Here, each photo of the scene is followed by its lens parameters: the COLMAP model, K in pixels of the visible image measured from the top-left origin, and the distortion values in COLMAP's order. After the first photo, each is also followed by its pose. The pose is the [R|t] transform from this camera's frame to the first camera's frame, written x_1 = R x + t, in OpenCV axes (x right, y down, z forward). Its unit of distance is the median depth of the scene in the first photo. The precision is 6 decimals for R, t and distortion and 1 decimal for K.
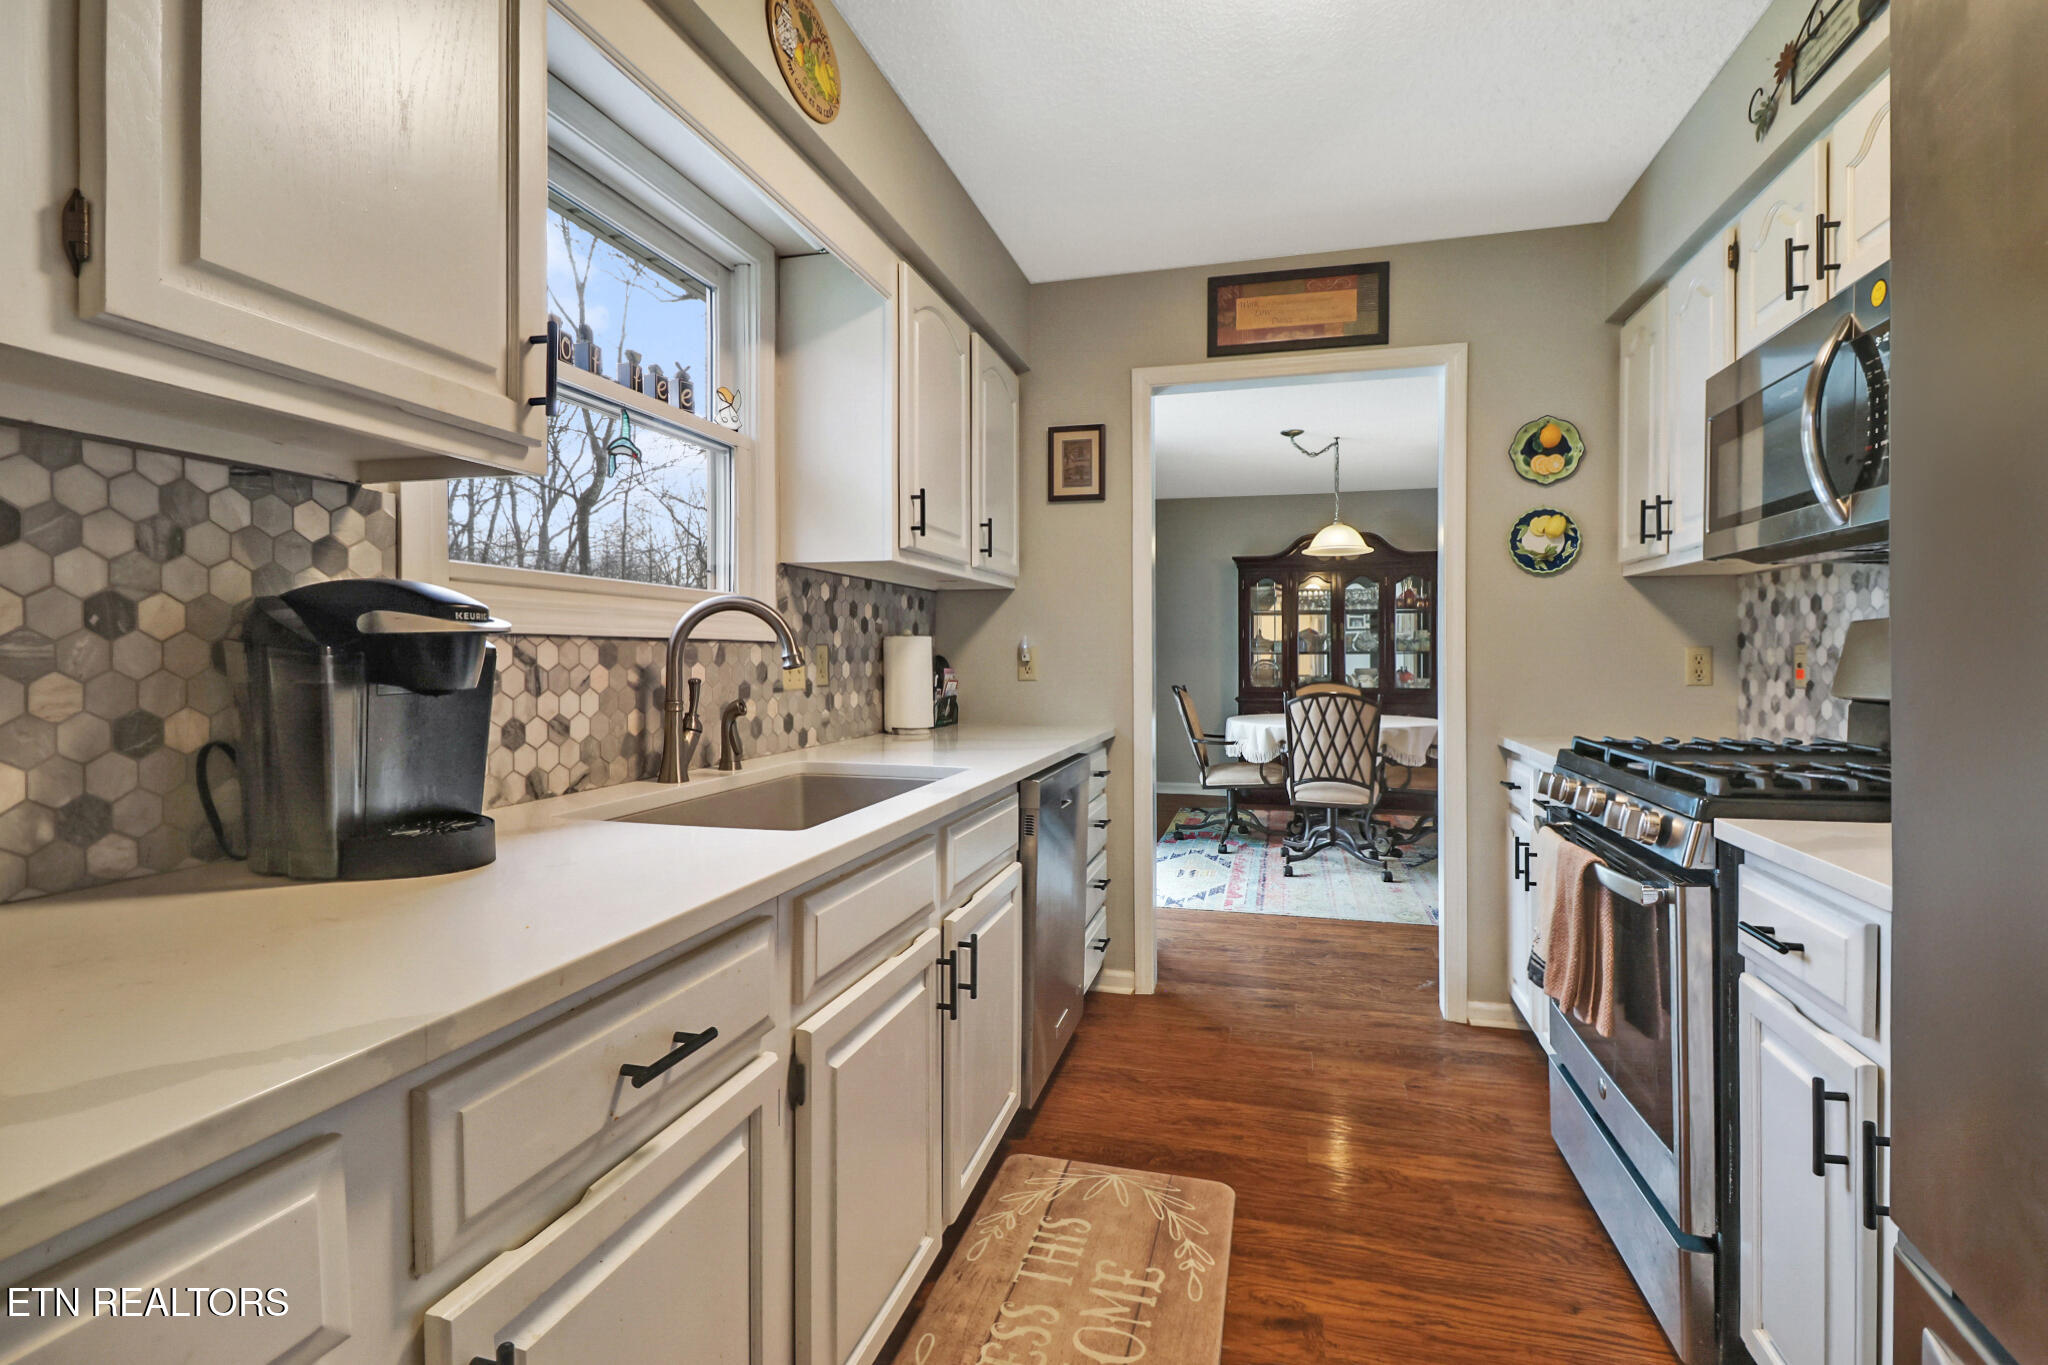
lens RADIAL K [[948.0, 0, 1031.8], [0, 948.0, 650.6], [0, 0, 1]] dist [0.000537, -0.012413]
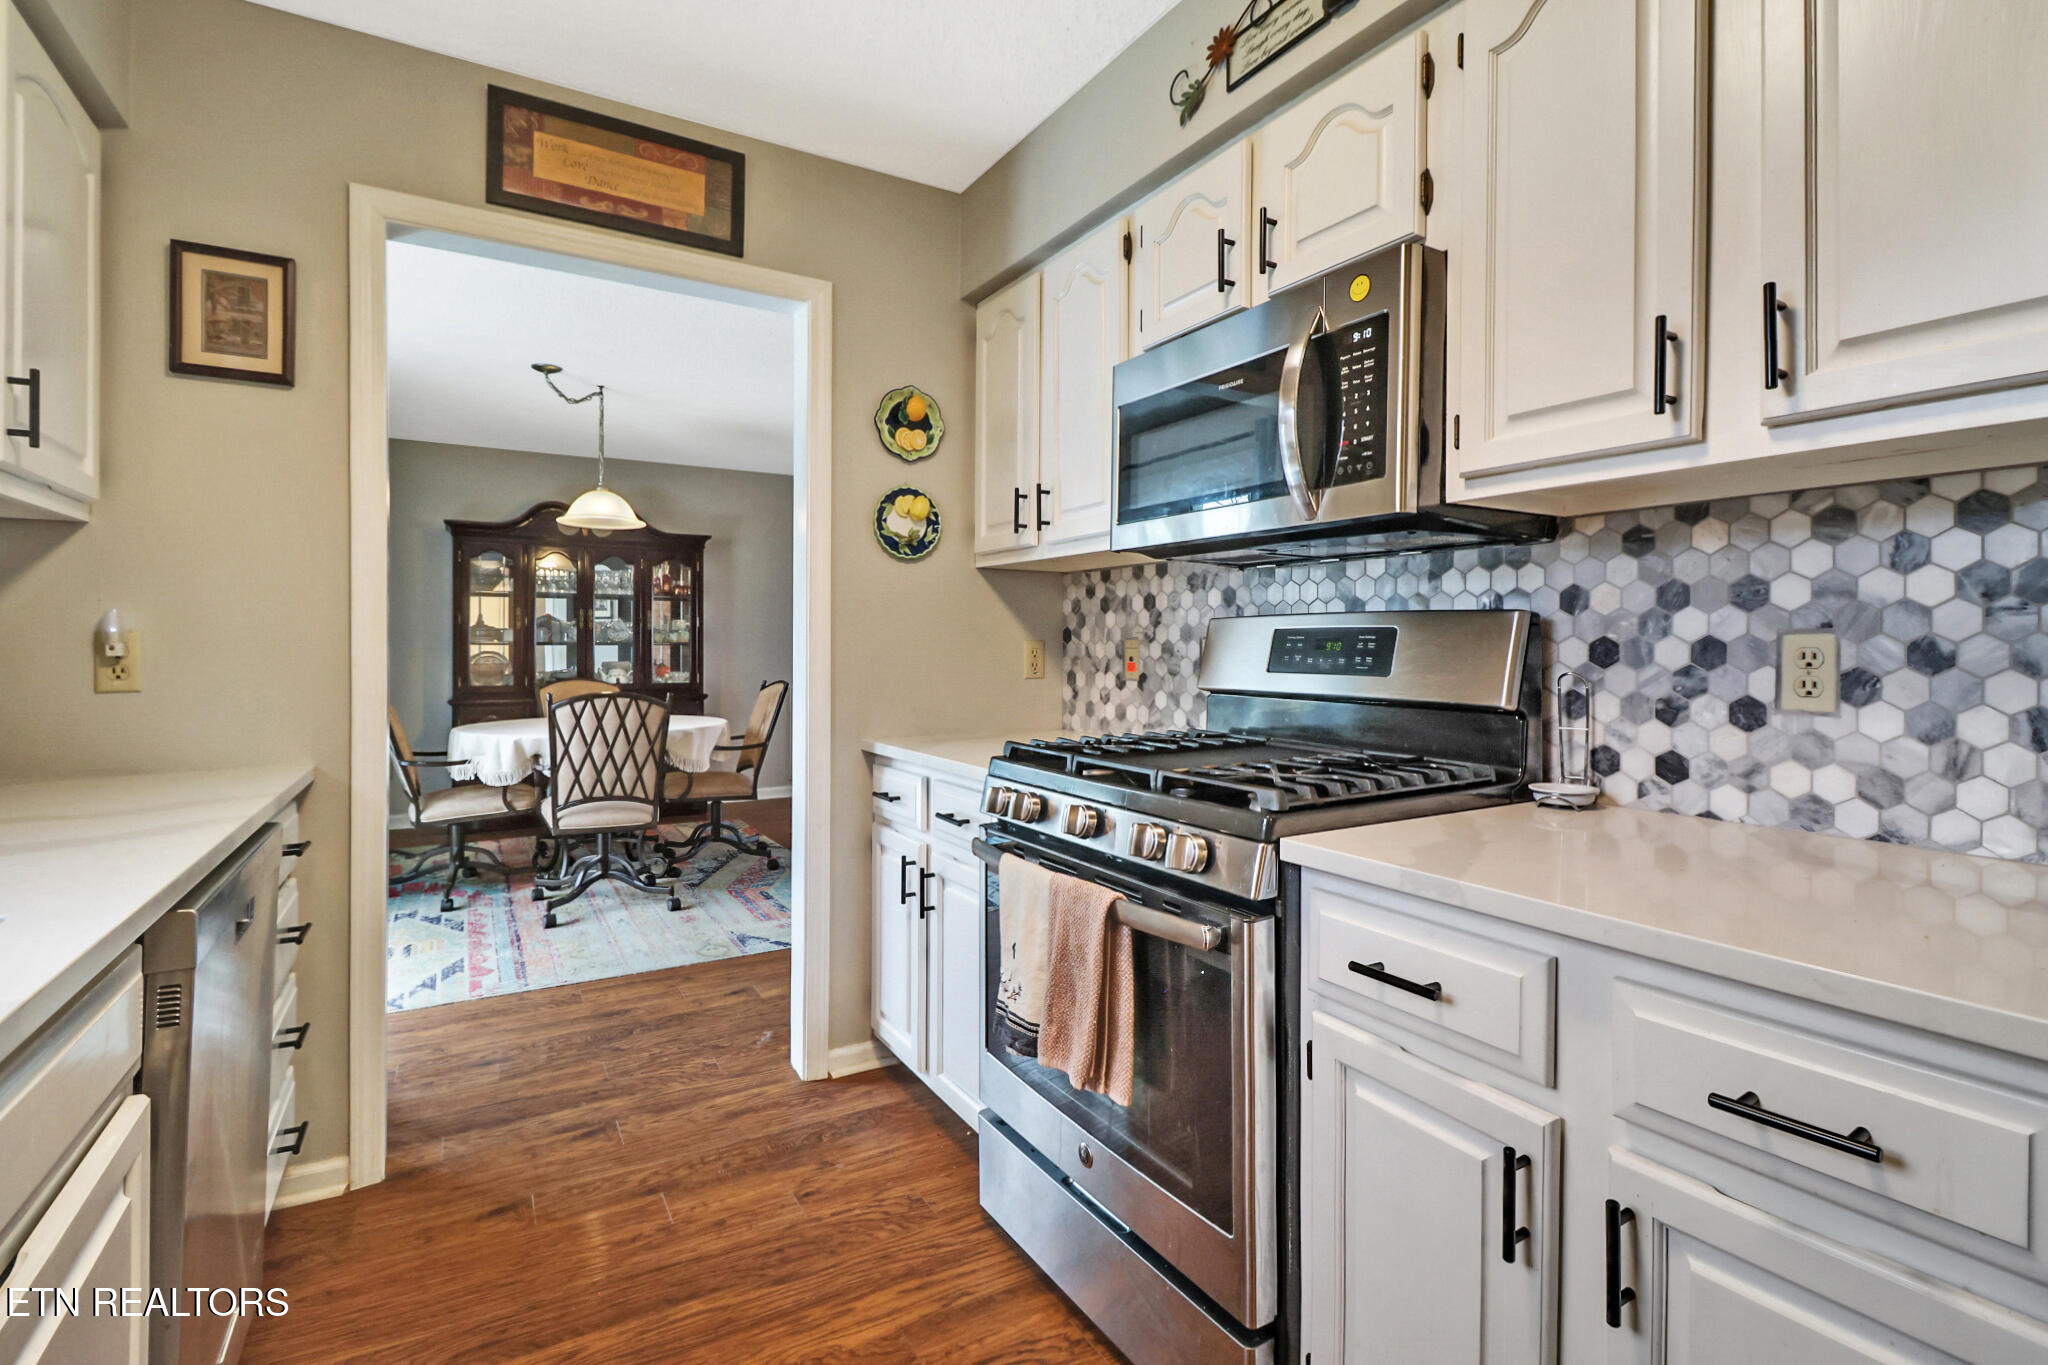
lens RADIAL K [[948.0, 0, 1037.0], [0, 948.0, 647.7], [0, 0, 1]] dist [0.000537, -0.012413]
pose [[0.691864, 0.003643, 0.722018, -0.028005], [-0.008061, 0.999964, 0.002678, 0.000731], [-0.721983, -0.007673, 0.691869, 0.260657]]
